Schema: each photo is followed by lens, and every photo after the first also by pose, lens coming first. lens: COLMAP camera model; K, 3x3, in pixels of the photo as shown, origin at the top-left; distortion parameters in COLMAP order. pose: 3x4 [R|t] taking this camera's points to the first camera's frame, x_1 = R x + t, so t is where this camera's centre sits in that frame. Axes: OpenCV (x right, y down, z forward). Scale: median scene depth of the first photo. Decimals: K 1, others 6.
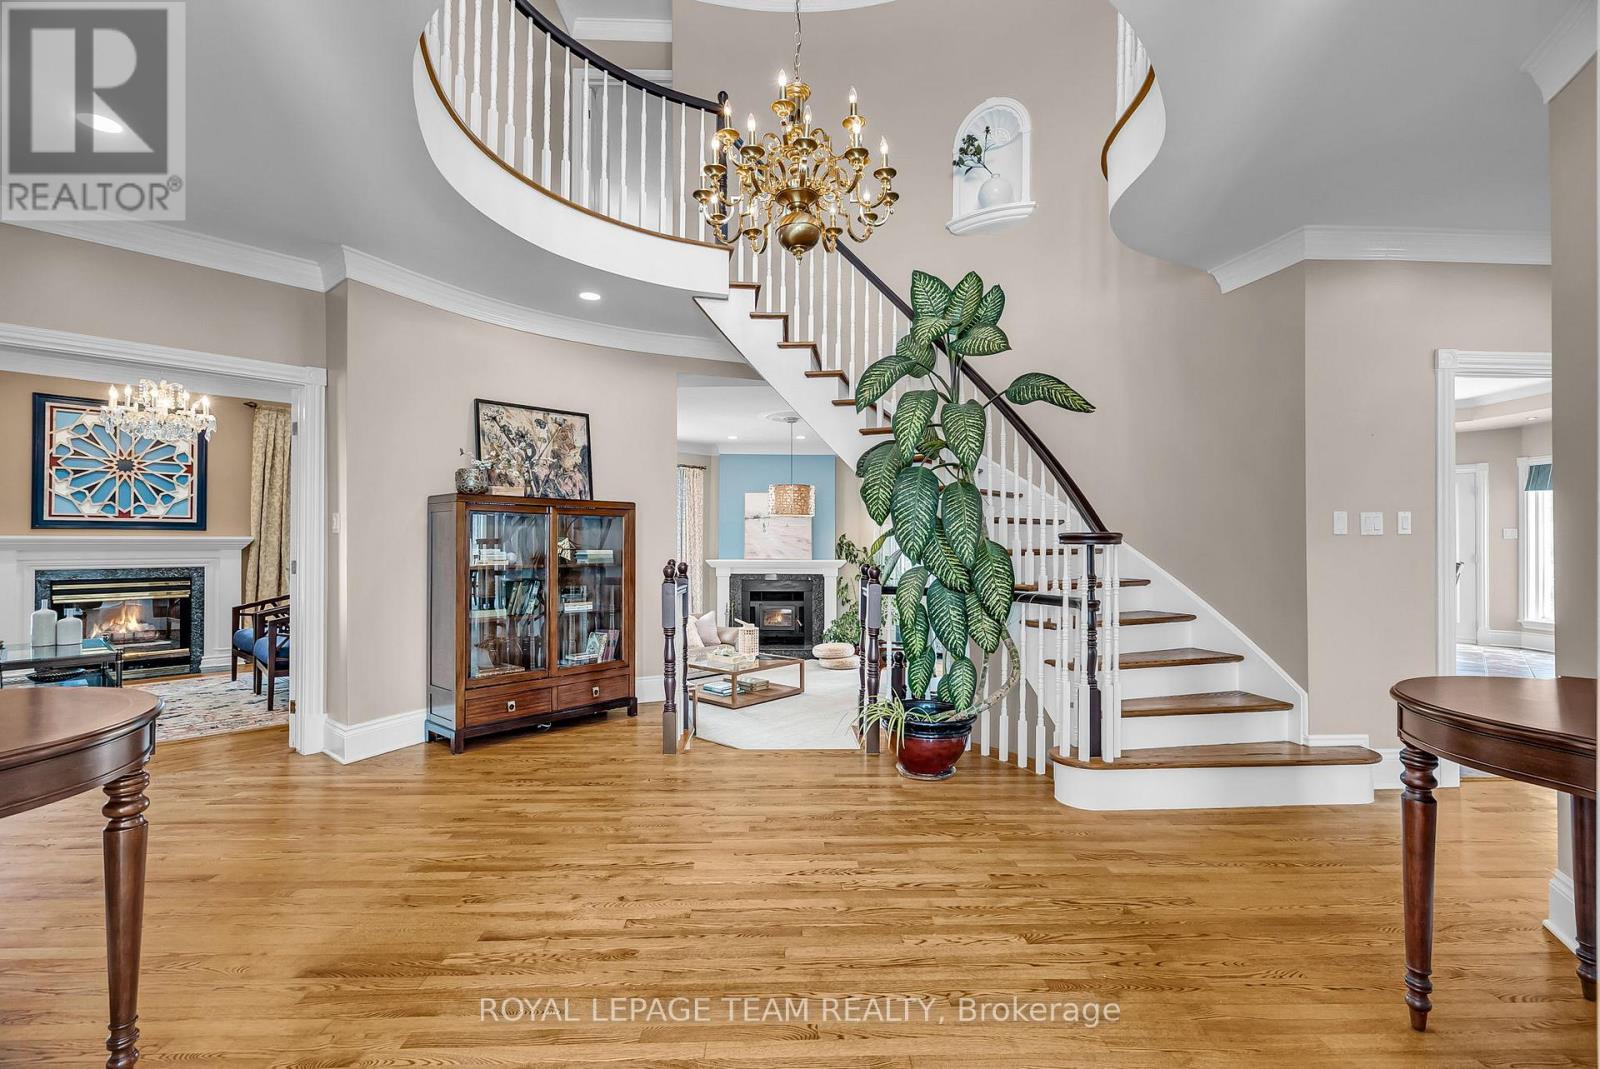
lens RADIAL K [[735.7, 0, 799.5], [0, 735.7, 540.9], [0, 0, 1]] dist [-0.000882, -0.000268]
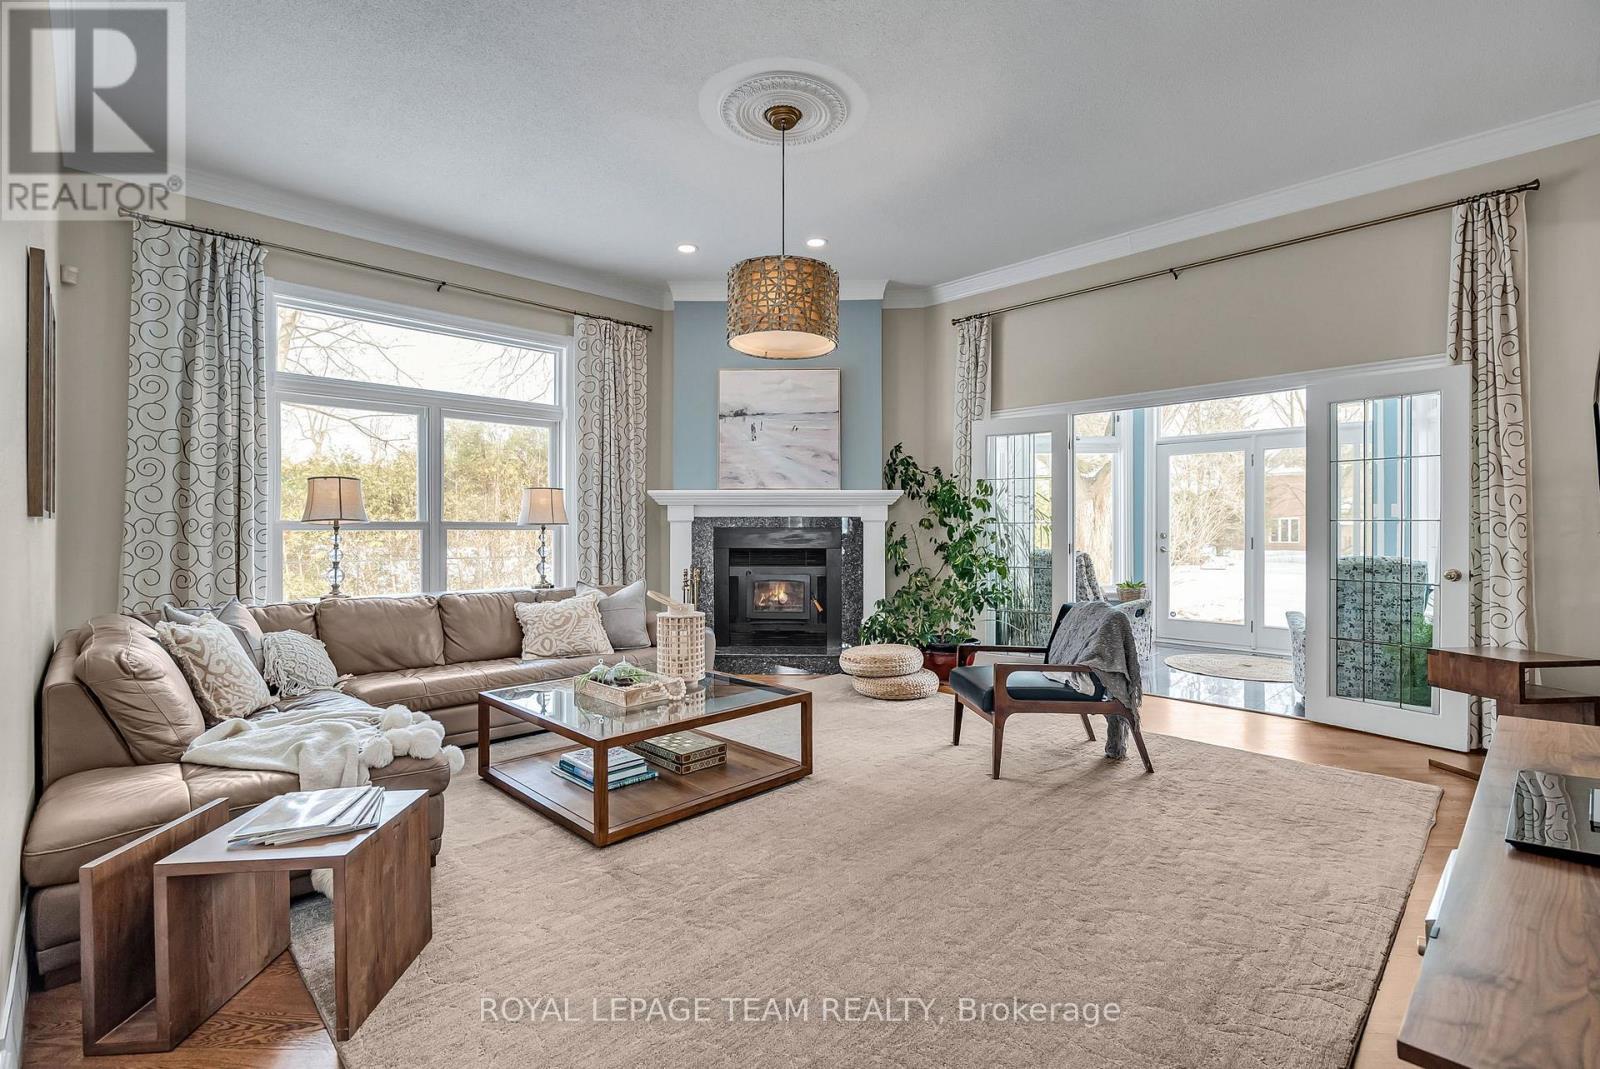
lens RADIAL K [[735.7, 0, 799.8], [0, 735.7, 532.4], [0, 0, 1]] dist [-0.000882, -0.000268]
pose [[0.998389, -0.000465, -0.056742, 0.017969], [0.000919, 0.999968, 0.007966, 0.052559], [0.056736, -0.008005, 0.998357, 0.448392]]
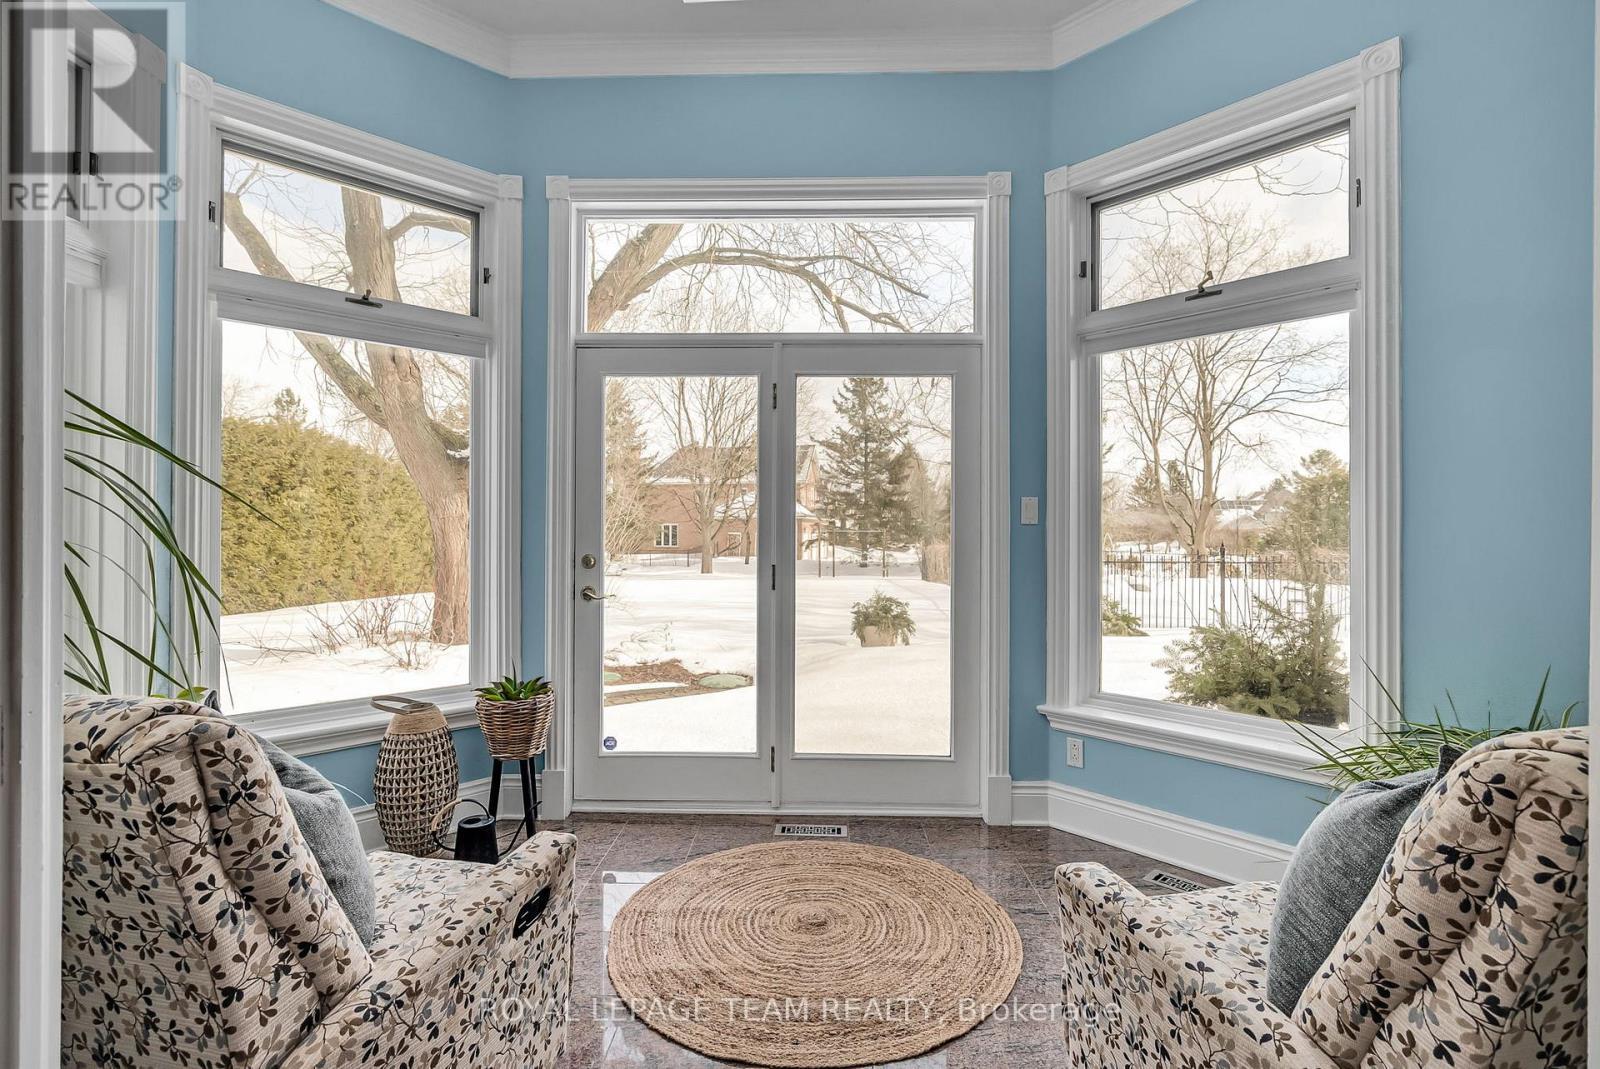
lens RADIAL K [[735.7, 0, 801.7], [0, 735.7, 531.9], [0, 0, 1]] dist [-0.000882, -0.000268]
pose [[0.751151, 0.004416, 0.660116, 0.107242], [-0.006555, 0.999978, 0.000769, 0.050545], [-0.660098, -0.004904, 0.751164, 0.673916]]
